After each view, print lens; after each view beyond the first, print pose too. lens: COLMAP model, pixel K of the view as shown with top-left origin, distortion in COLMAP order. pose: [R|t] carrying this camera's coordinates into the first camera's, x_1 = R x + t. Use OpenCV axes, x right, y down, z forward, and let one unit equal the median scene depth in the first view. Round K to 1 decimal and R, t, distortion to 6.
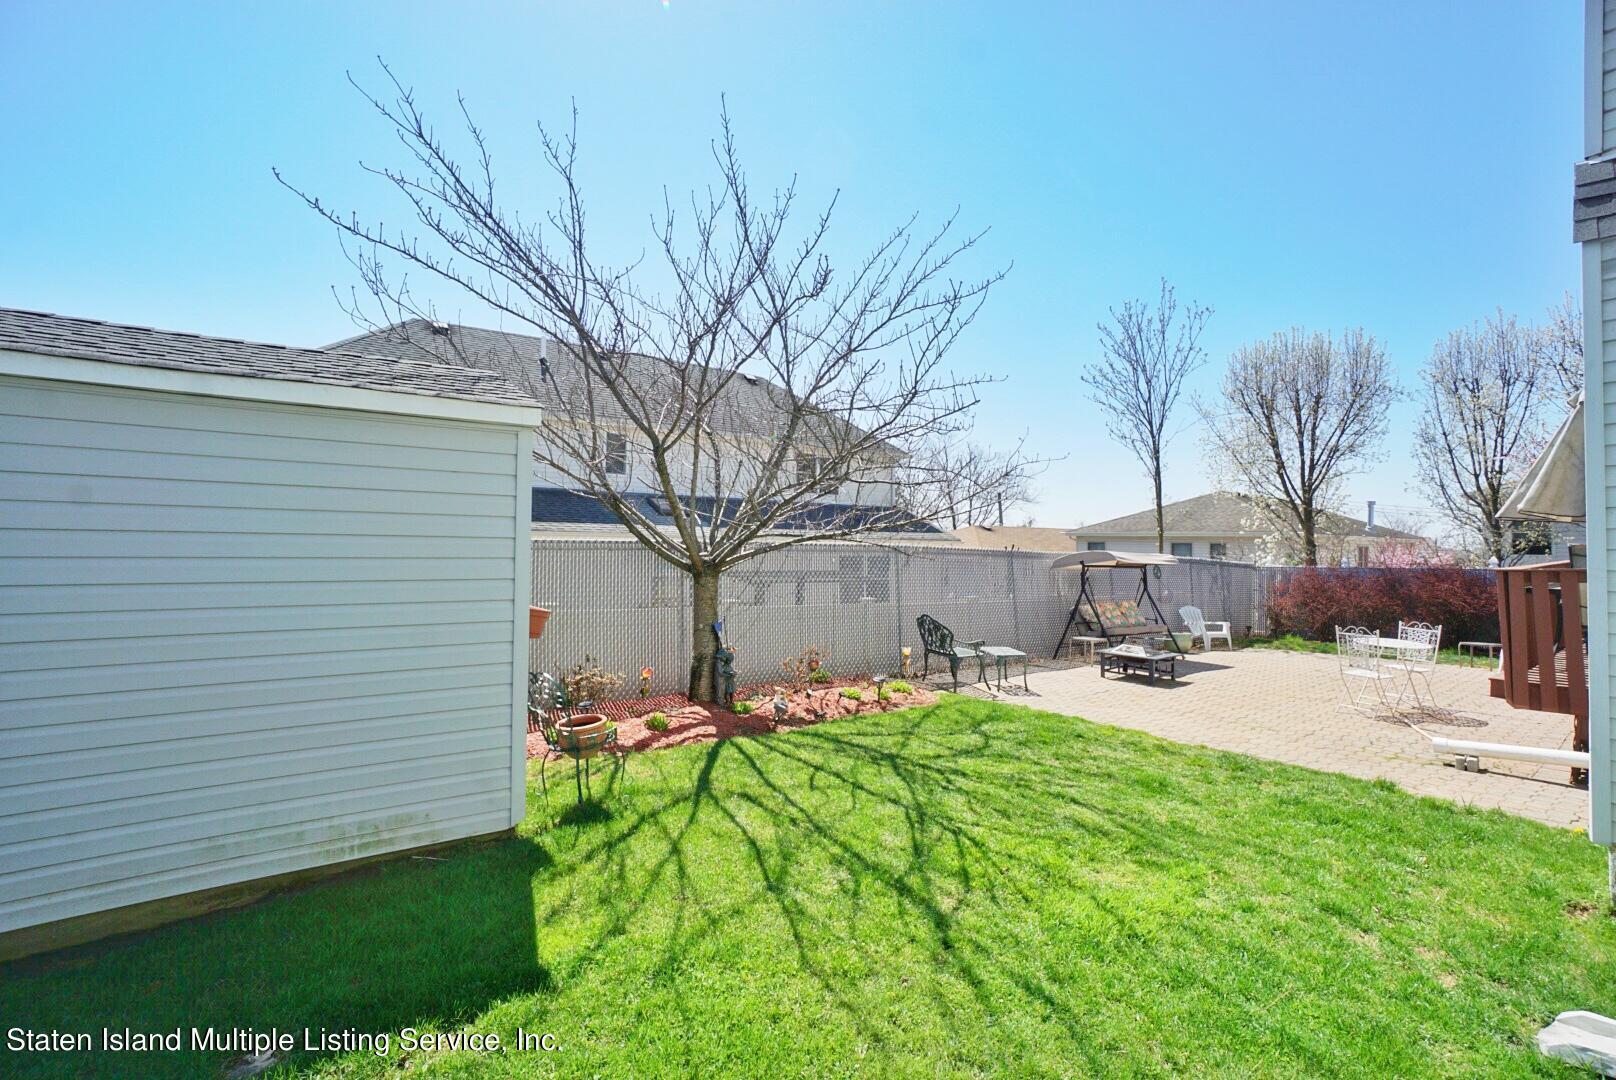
lens RADIAL K [[708.9, 0, 796.2], [0, 708.9, 528.3], [0, 0, 1]] dist [-0.067384, 0.024623]
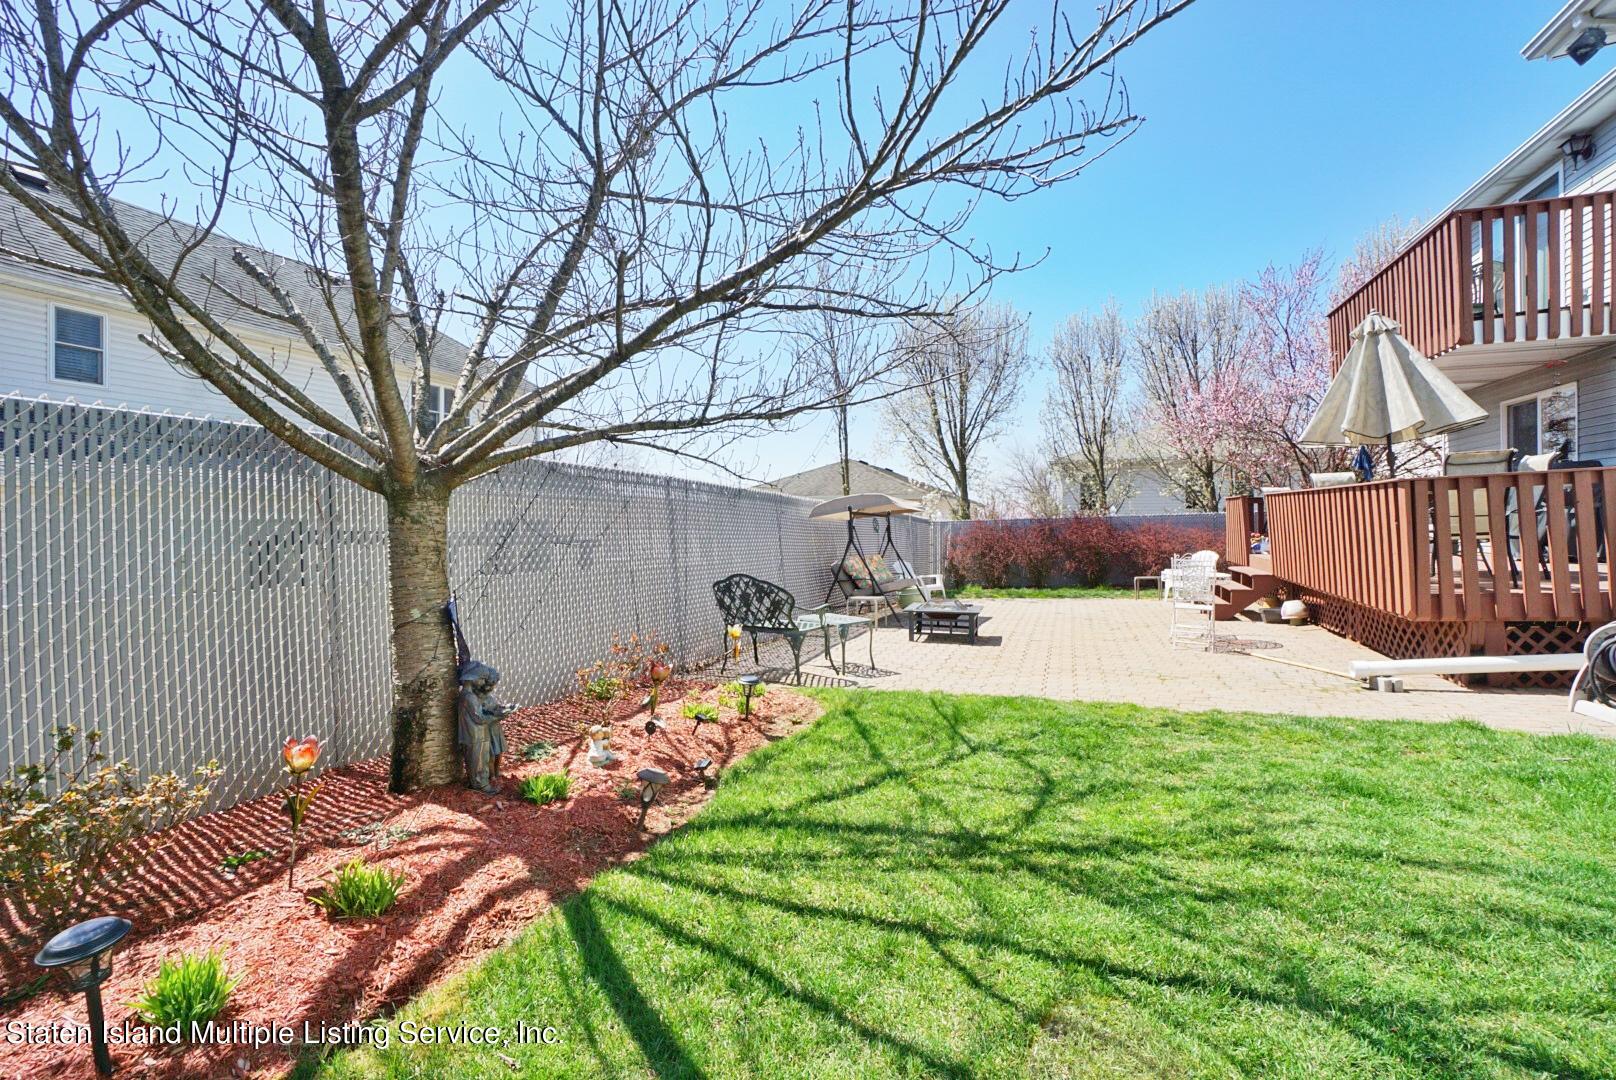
lens RADIAL K [[708.9, 0, 796.2], [0, 708.9, 528.3], [0, 0, 1]] dist [-0.067384, 0.024623]
pose [[0.839676, -0.022419, 0.542625, -0.170927], [0.007638, 0.999536, 0.029477, 0.076592], [-0.543034, -0.020607, 0.839458, 0.526425]]
